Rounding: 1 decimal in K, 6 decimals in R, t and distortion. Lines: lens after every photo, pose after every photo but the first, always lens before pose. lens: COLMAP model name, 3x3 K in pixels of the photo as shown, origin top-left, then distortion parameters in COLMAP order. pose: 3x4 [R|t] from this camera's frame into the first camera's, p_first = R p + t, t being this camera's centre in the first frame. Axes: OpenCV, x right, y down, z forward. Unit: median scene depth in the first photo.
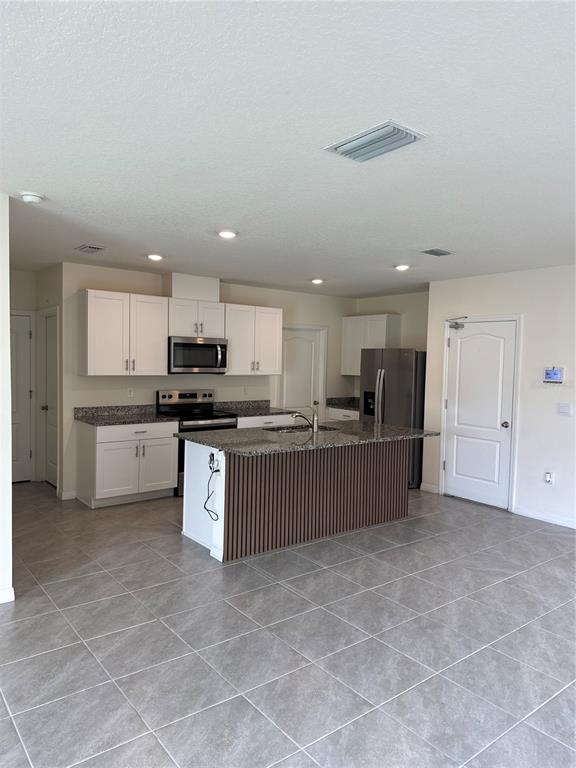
lens RADIAL K [[538.3, 0, 291.1], [0, 538.3, 377.9], [0, 0, 1]] dist [0.038423, -0.048029]
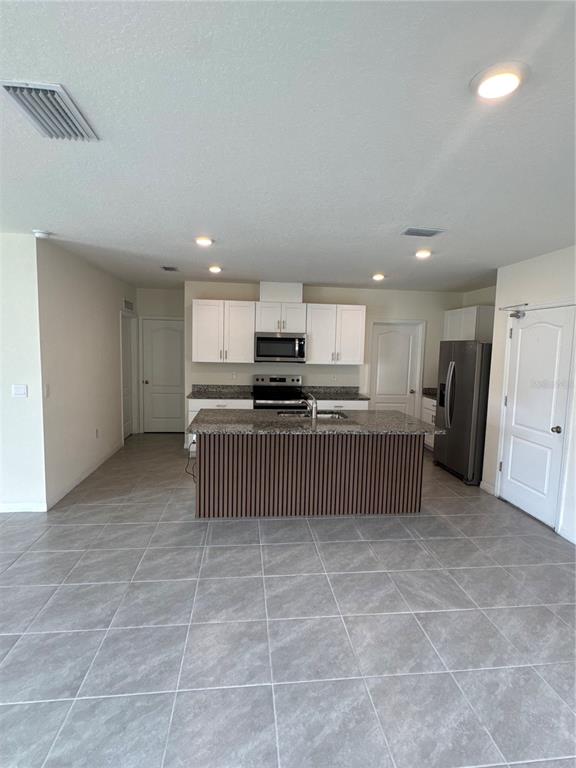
lens RADIAL K [[399.0, 0, 291.5], [0, 399.0, 382.4], [0, 0, 1]] dist [-0.009763, 0.003788]
pose [[0.852481, 0.046221, -0.520710, 0.364177], [-0.025576, 0.998578, 0.046768, -0.005587], [0.522131, -0.026551, 0.852452, 0.260743]]
